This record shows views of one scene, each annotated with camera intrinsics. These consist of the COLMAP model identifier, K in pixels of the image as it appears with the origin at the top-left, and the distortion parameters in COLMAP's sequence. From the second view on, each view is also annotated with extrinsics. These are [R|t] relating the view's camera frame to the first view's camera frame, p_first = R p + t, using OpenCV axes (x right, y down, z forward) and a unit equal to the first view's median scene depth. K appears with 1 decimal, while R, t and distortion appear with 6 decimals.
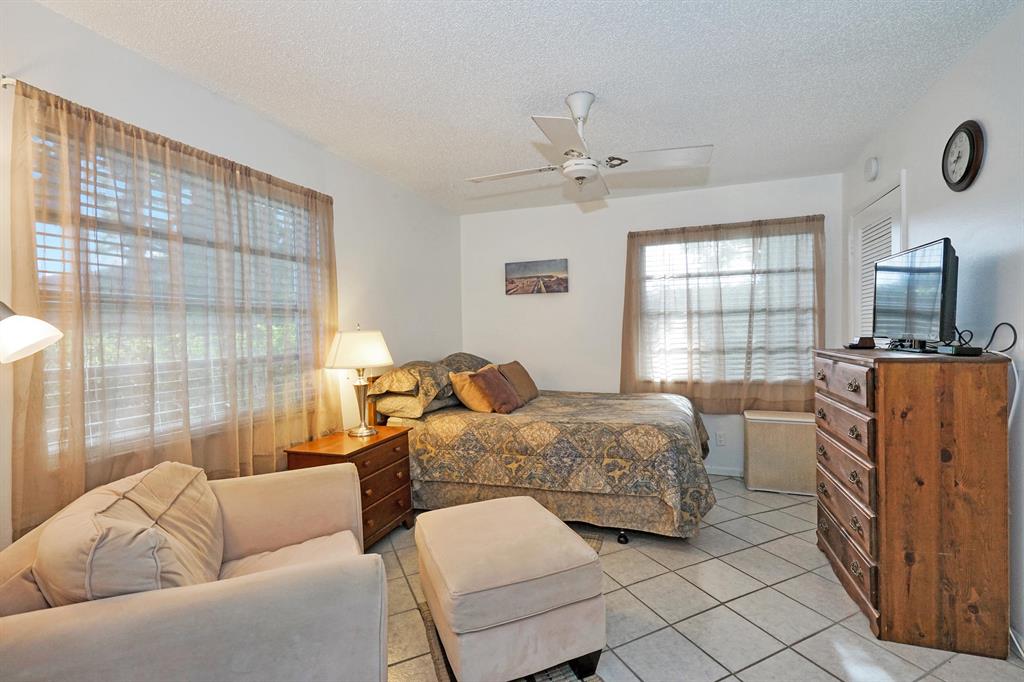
lens RADIAL K [[462.0, 0, 510.9], [0, 462.0, 342.0], [0, 0, 1]] dist [-0.002927, 0.002689]
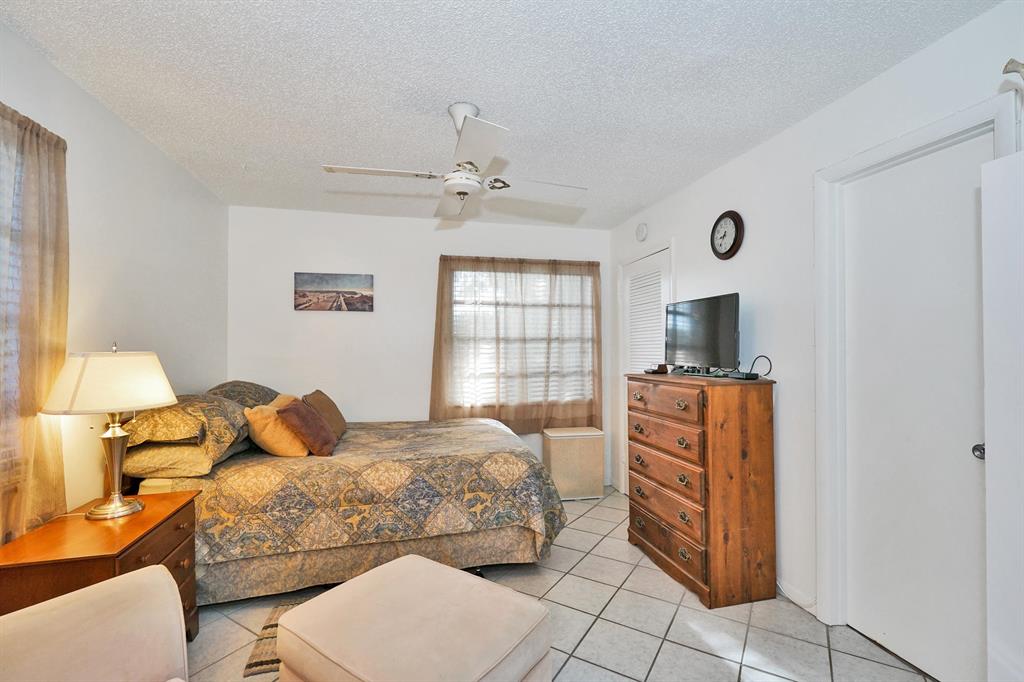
lens RADIAL K [[462.0, 0, 517.1], [0, 462.0, 343.5], [0, 0, 1]] dist [-0.002927, 0.002689]
pose [[0.833718, 0.025342, 0.551609, -0.214070], [-0.001573, 0.999051, -0.043520, -0.010060], [-0.552189, 0.035416, 0.832967, 0.142172]]
